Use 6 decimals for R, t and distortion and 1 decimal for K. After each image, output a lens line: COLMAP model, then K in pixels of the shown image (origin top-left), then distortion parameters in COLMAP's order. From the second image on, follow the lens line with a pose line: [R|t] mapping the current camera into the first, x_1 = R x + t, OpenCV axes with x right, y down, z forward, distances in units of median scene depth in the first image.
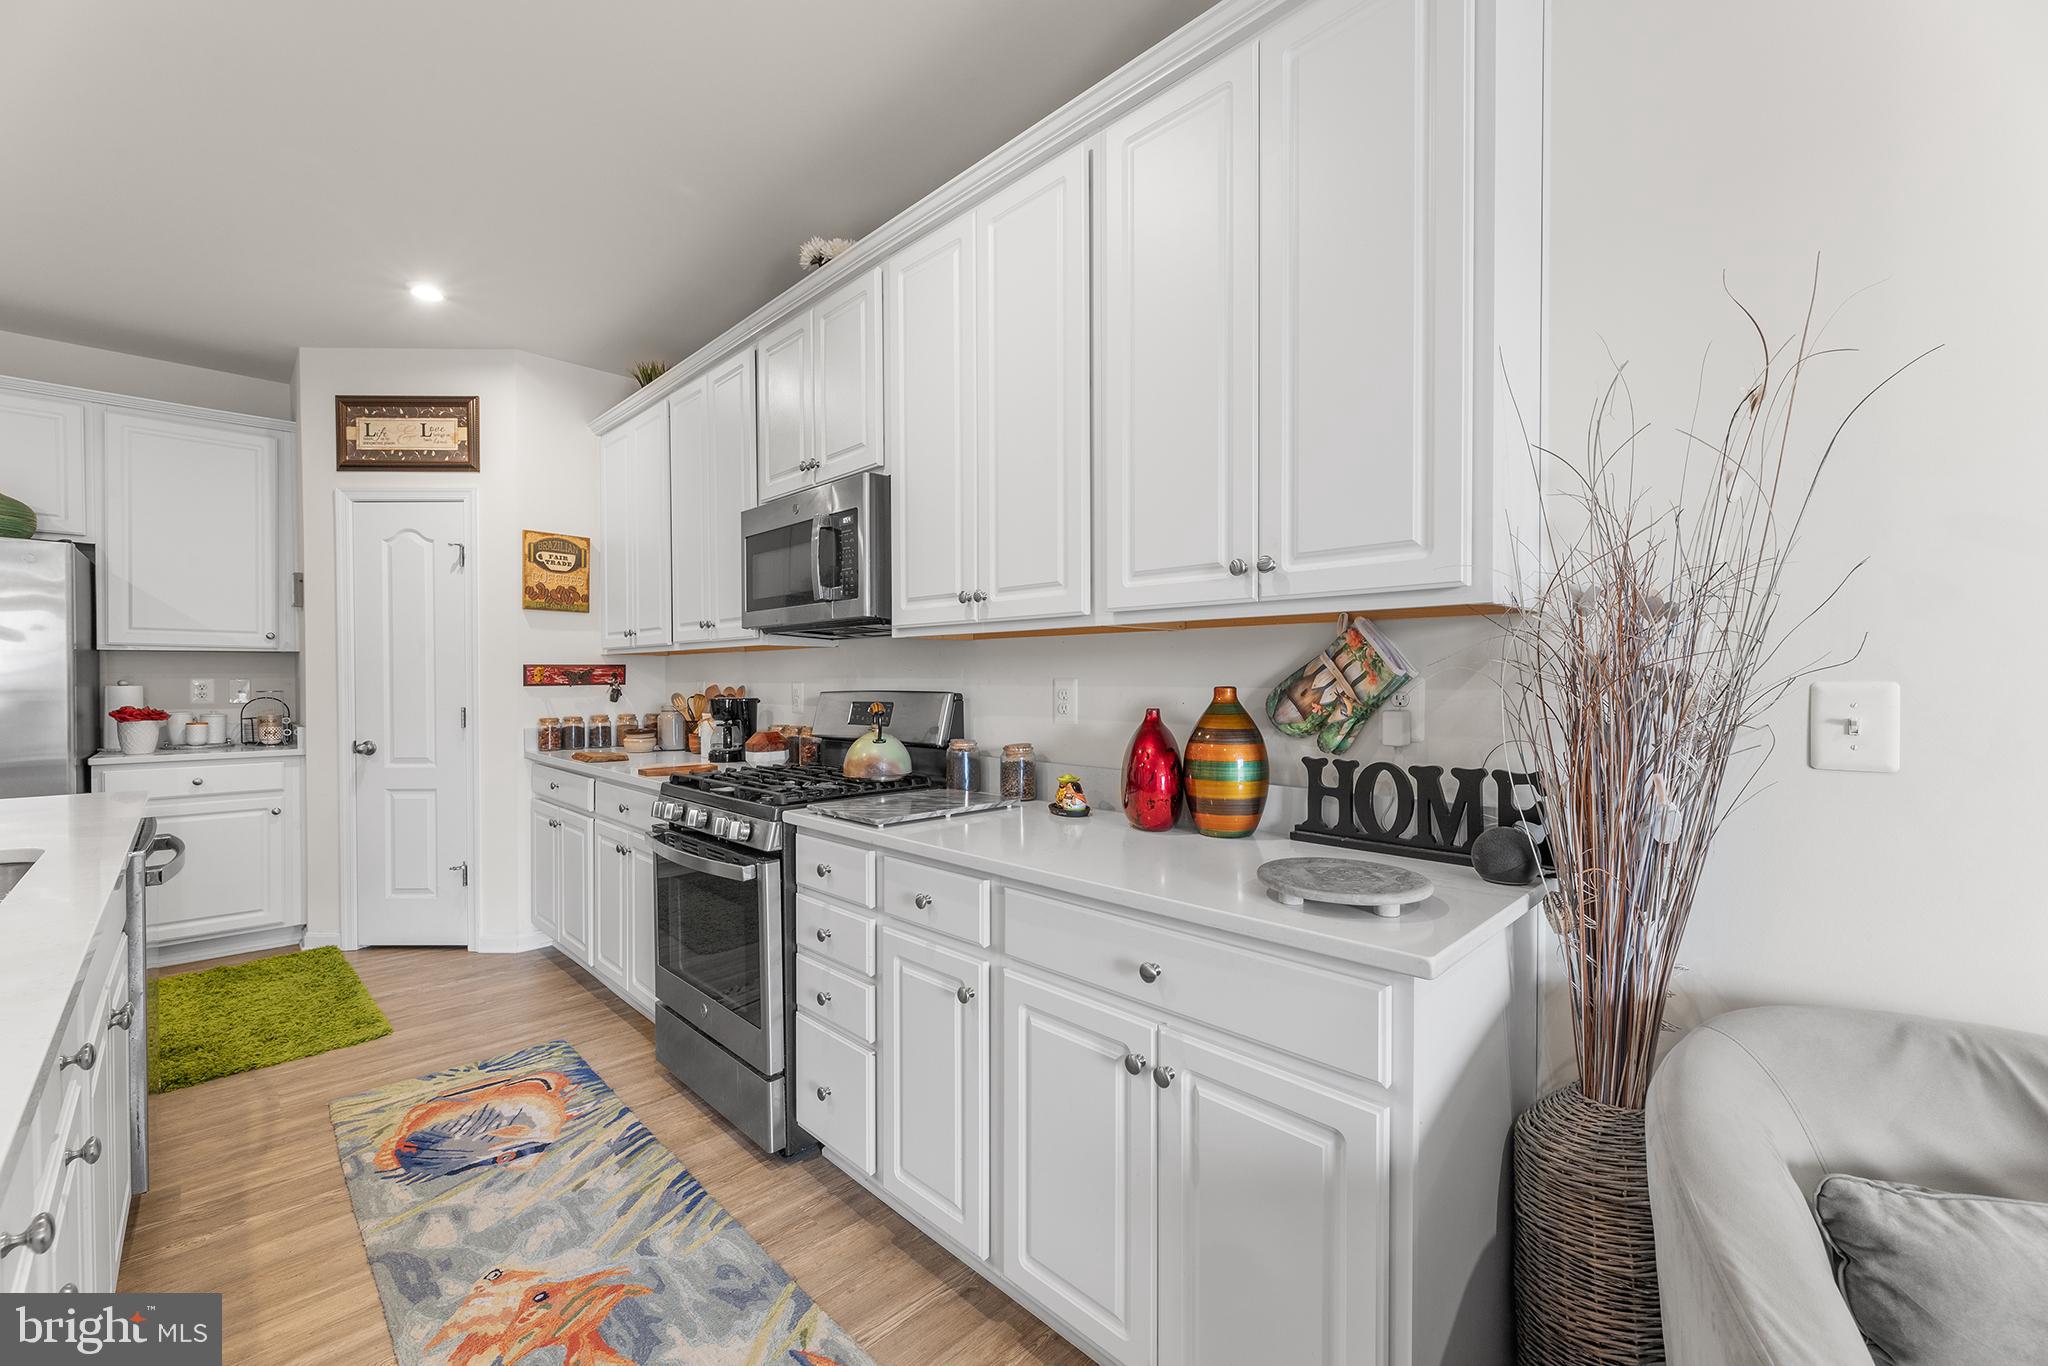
lens RADIAL K [[820.4, 0, 1024.3], [0, 820.4, 690.4], [0, 0, 1]] dist [0.000582, 0.000051]
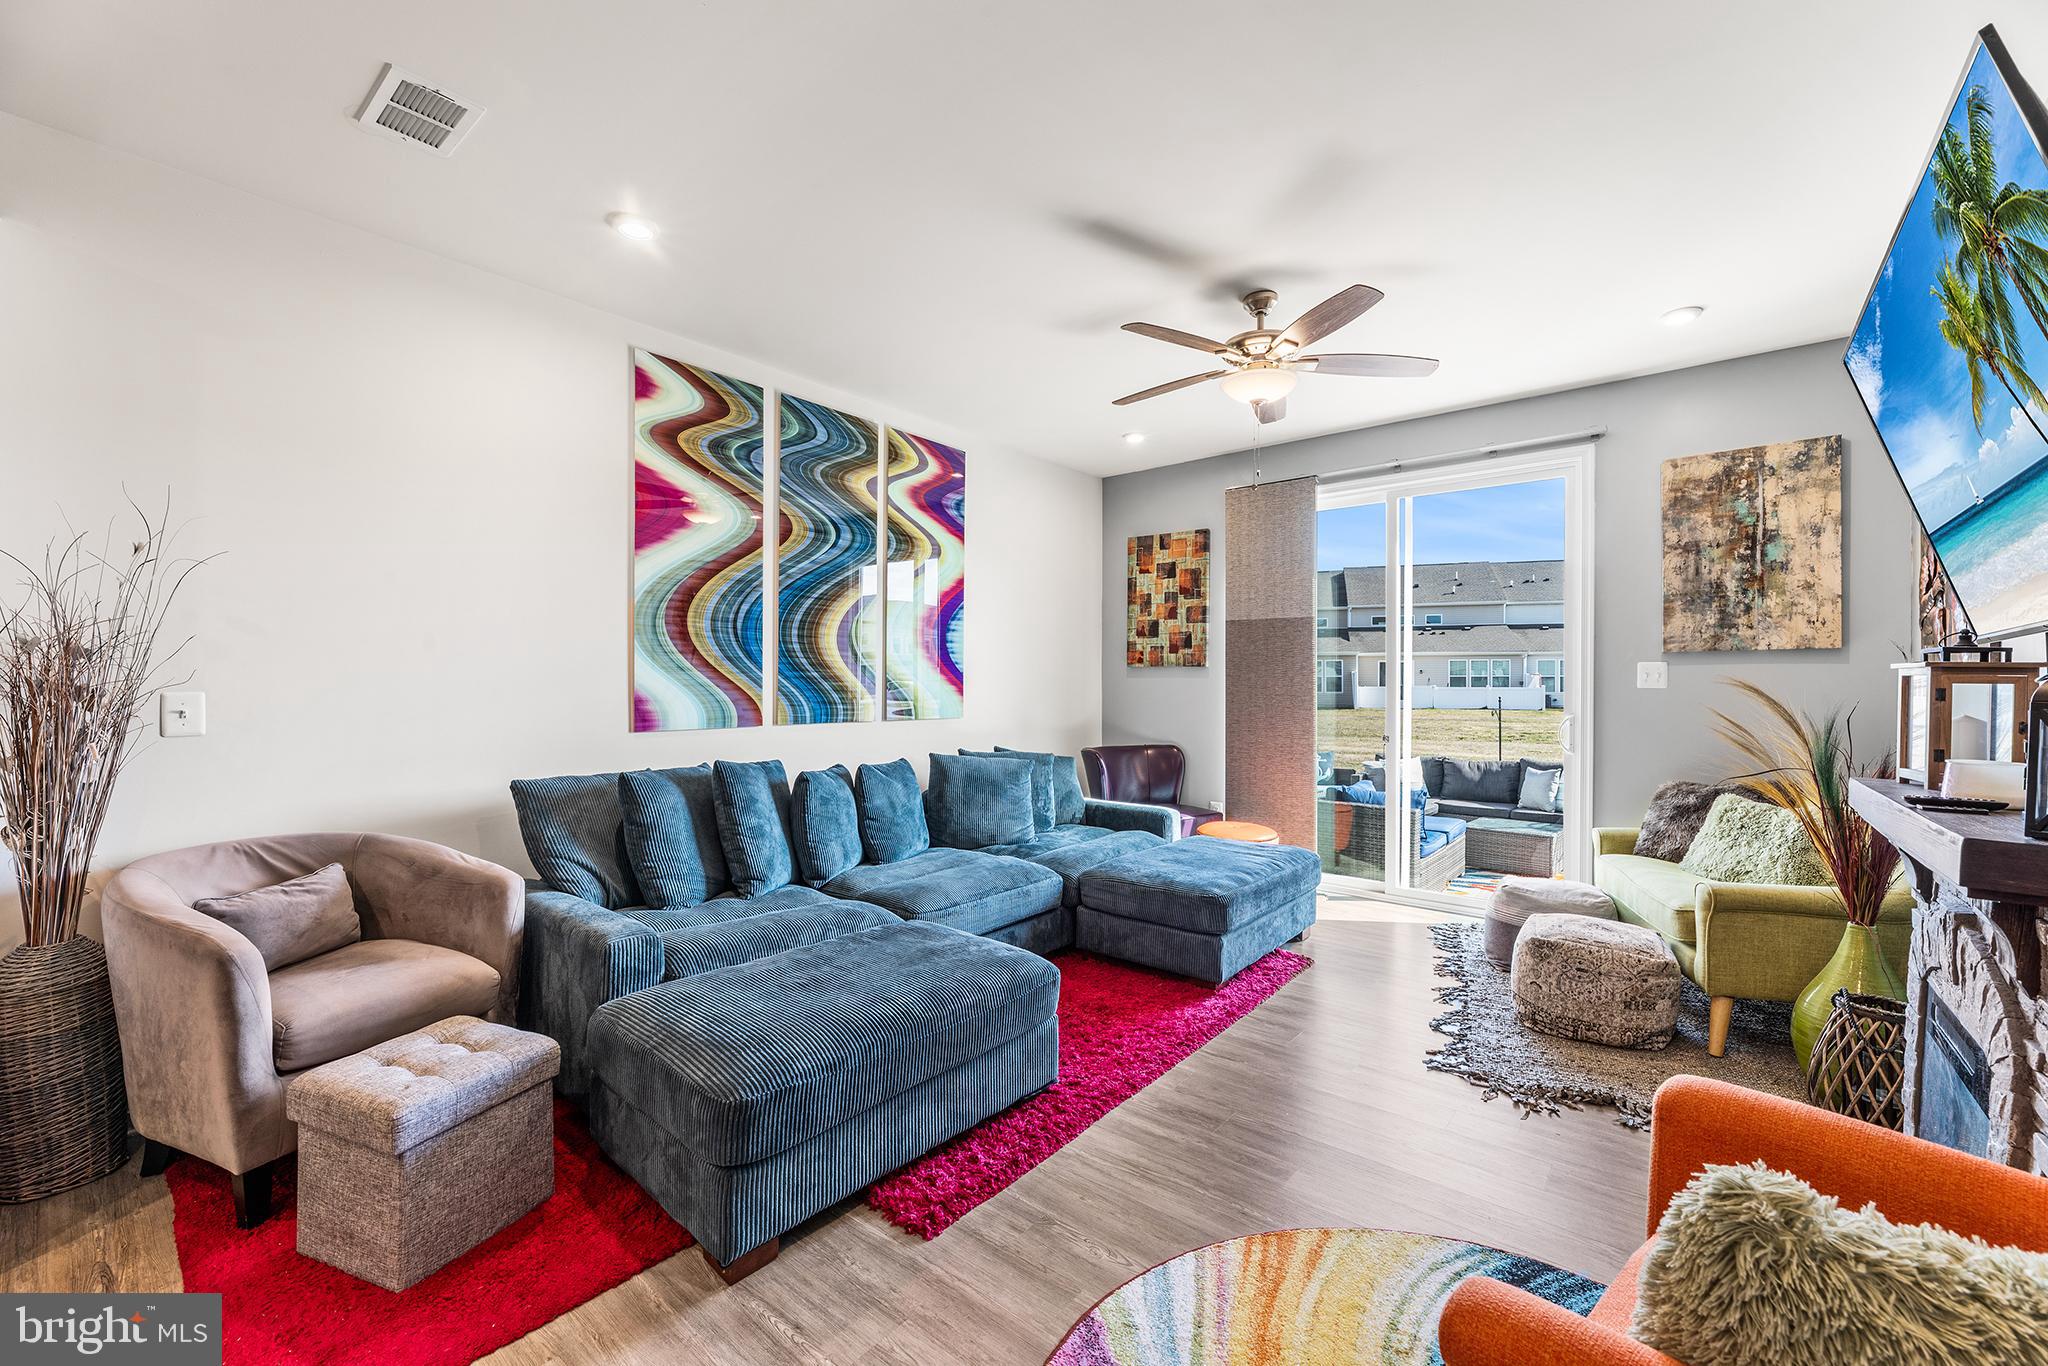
lens RADIAL K [[824.0, 0, 1021.1], [0, 824.0, 682.0], [0, 0, 1]] dist [-0.000451, -0.000014]
pose [[-0.096864, -0.001781, 0.995296, -0.687909], [0.015130, 0.999880, 0.003262, -0.006025], [-0.995183, 0.015375, -0.096826, -0.488396]]
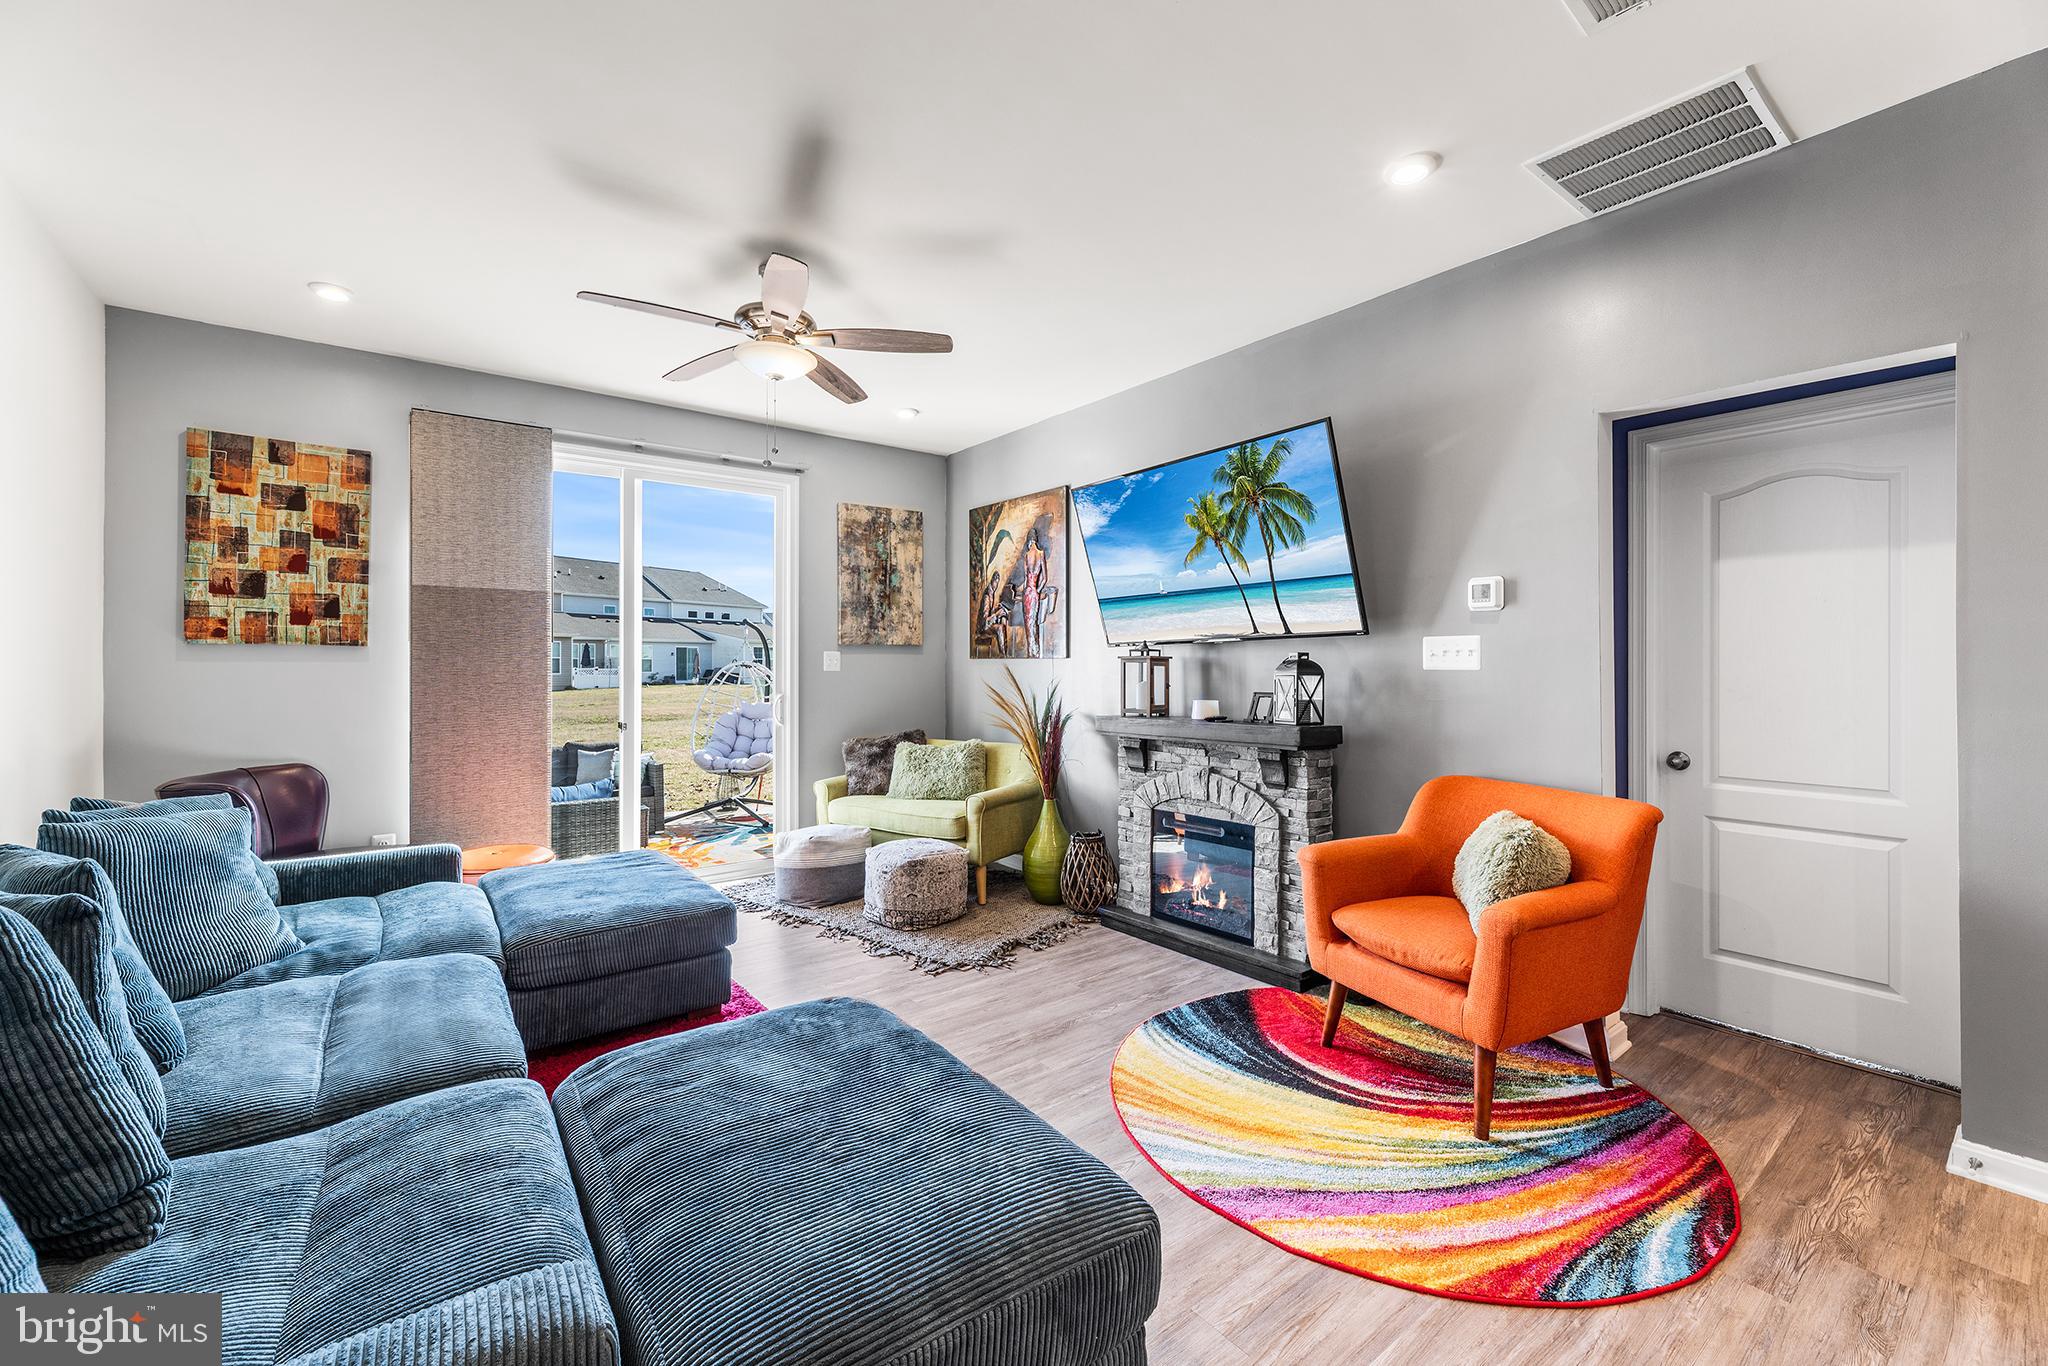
lens RADIAL K [[833.5, 0, 1023.4], [0, 833.5, 662.6], [0, 0, 1]] dist [0.001563, 0.000288]
pose [[-0.992141, 0.001620, 0.125117, 0.164426], [0.003037, 0.999933, 0.011137, -0.016647], [-0.125091, 0.011429, -0.992079, 0.353271]]
